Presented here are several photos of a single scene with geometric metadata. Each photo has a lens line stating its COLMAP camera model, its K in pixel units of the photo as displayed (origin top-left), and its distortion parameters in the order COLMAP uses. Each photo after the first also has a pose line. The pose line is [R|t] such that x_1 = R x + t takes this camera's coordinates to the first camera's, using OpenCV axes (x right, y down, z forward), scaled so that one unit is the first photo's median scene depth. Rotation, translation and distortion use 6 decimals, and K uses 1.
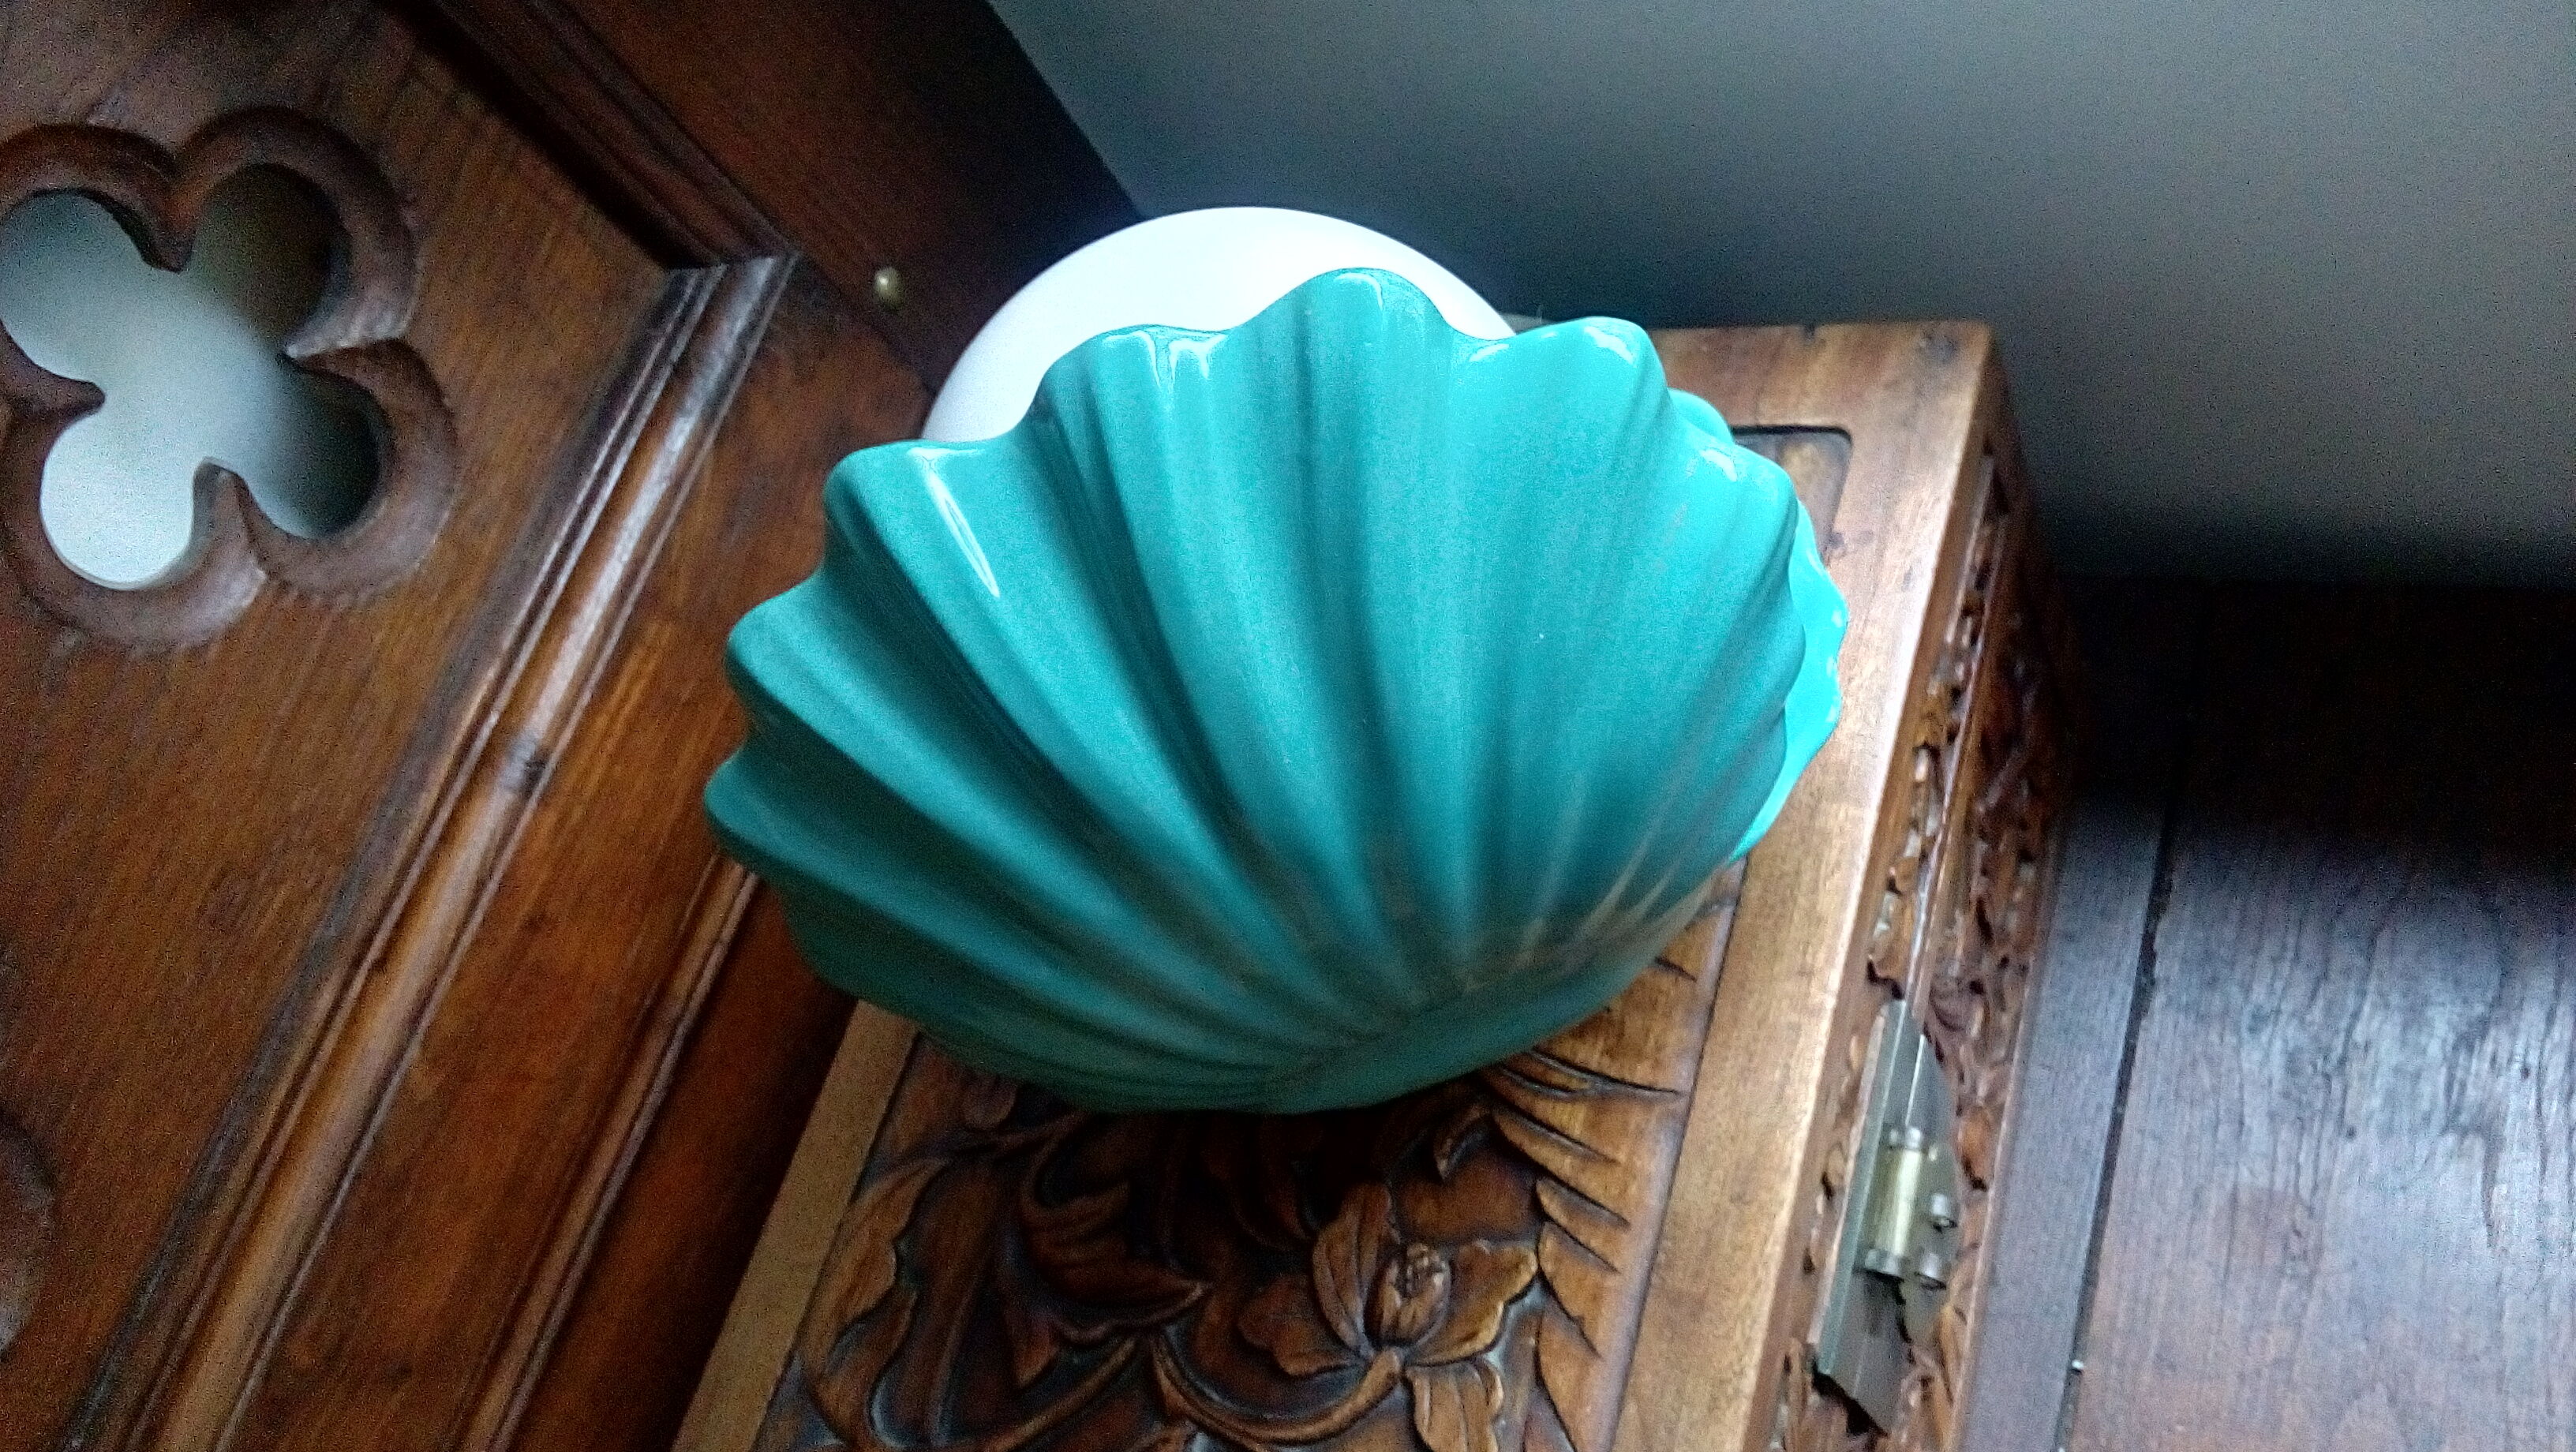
lens RADIAL K [[2050.5, 0, 1288.0], [0, 2050.5, 726.0], [0, 0, 1]] dist [0.001686, -0.004113]
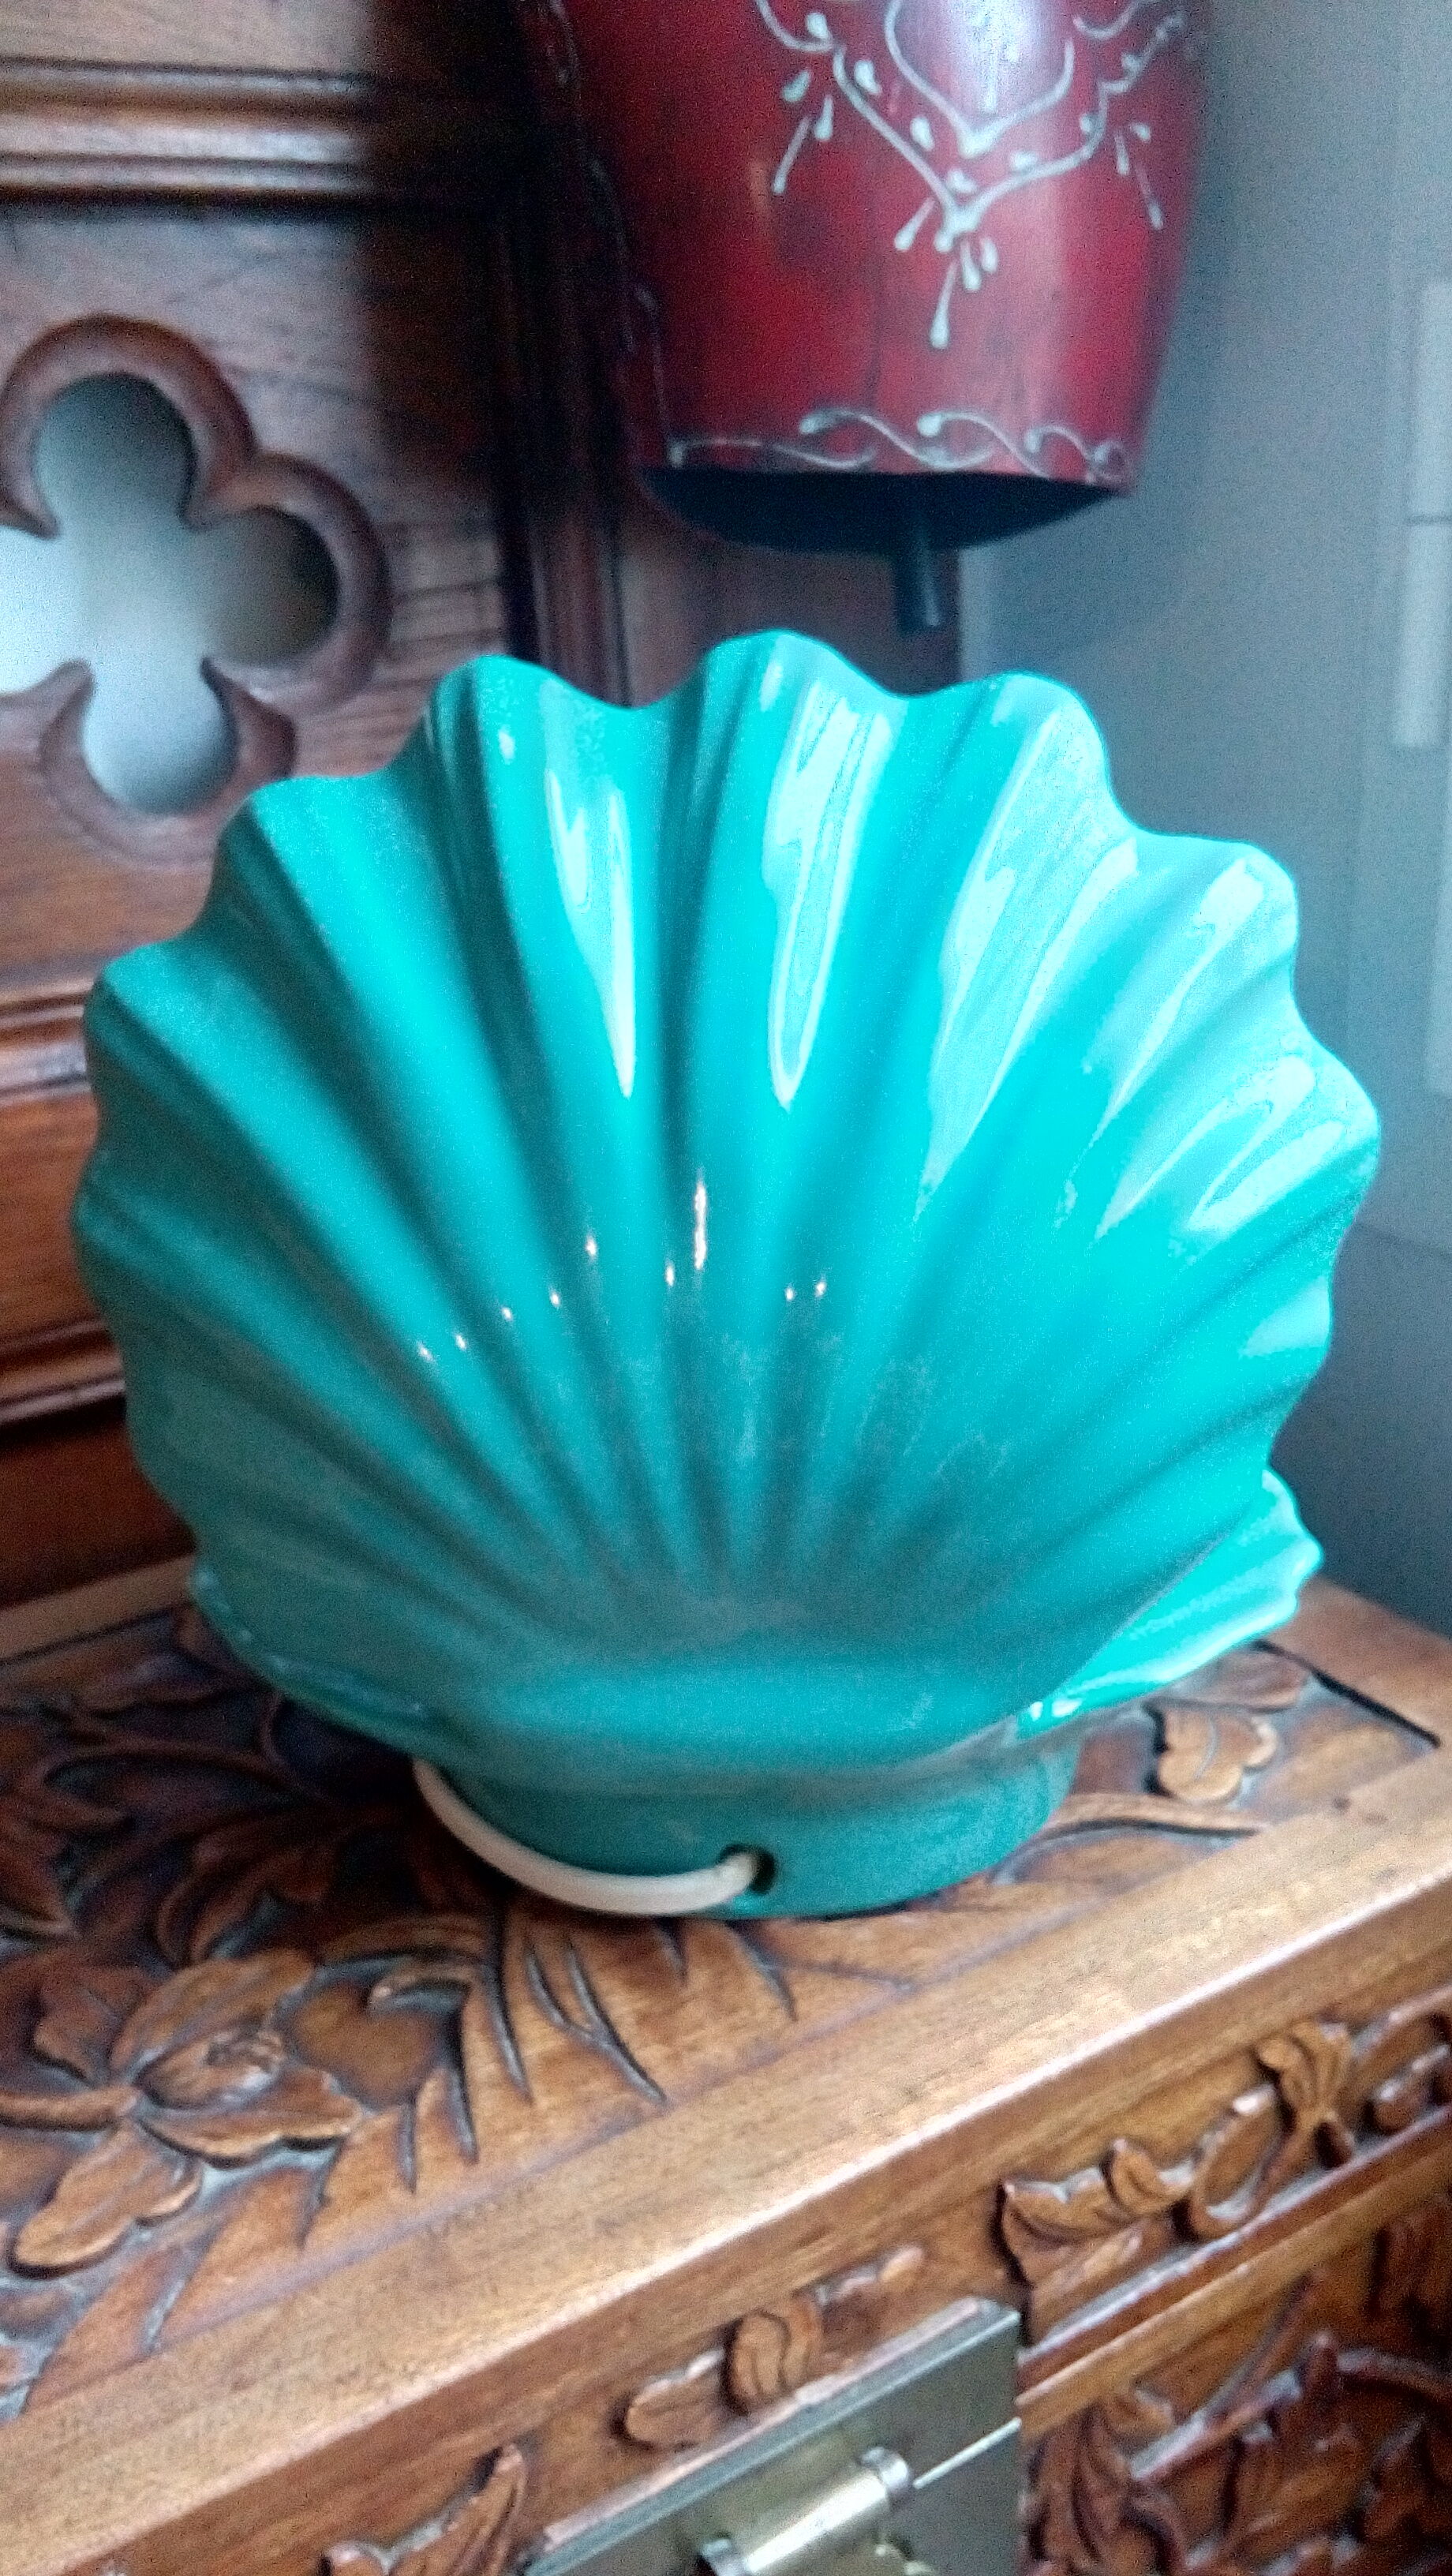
lens RADIAL K [[2059.8, 0, 726.0], [0, 2059.8, 1288.0], [0, 0, 1]] dist [-0.020396, -0.001782]
pose [[0.731941, 0.544570, -0.409519, 0.340290], [-0.675848, 0.656597, -0.334827, 0.215918], [0.086552, 0.521846, 0.848637, 0.248613]]
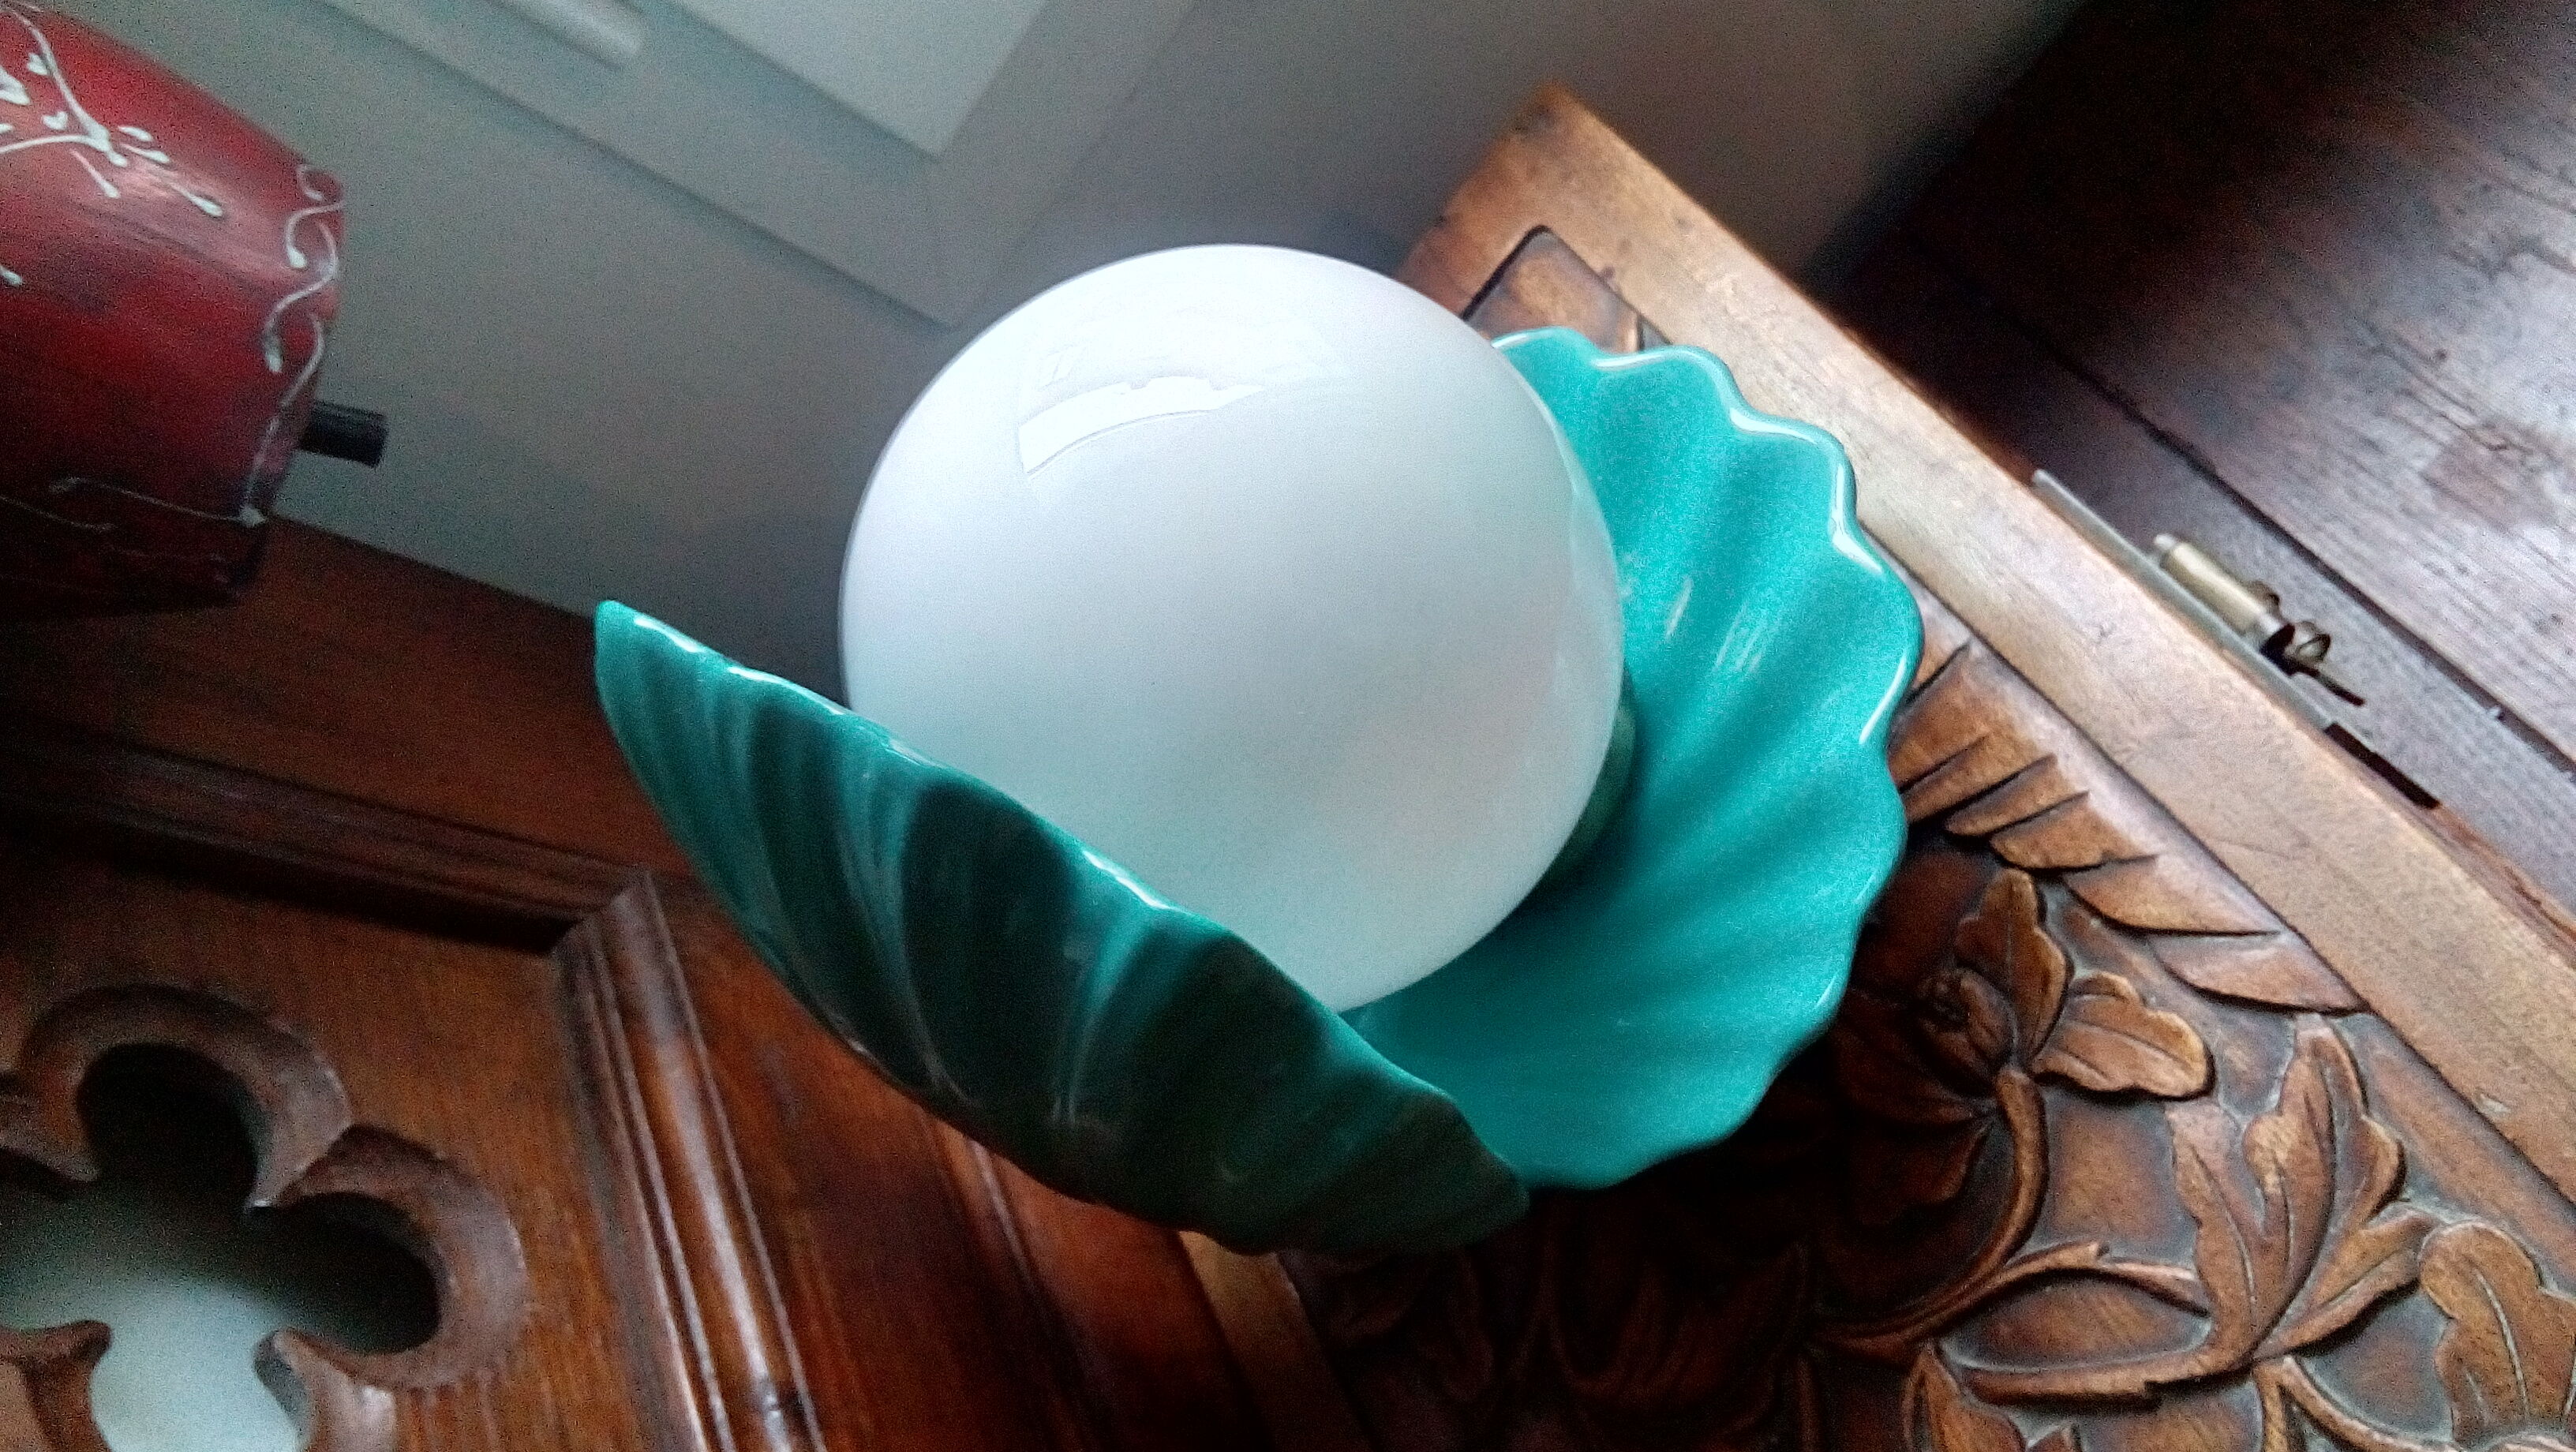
lens RADIAL K [[2059.8, 0, 1288.0], [0, 2059.8, 726.0], [0, 0, 1]] dist [-0.020396, -0.001782]
pose [[0.686459, -0.698194, 0.203221, -0.215347], [0.723411, 0.627330, -0.288328, 0.243140], [0.073822, 0.344938, 0.935718, 0.150932]]
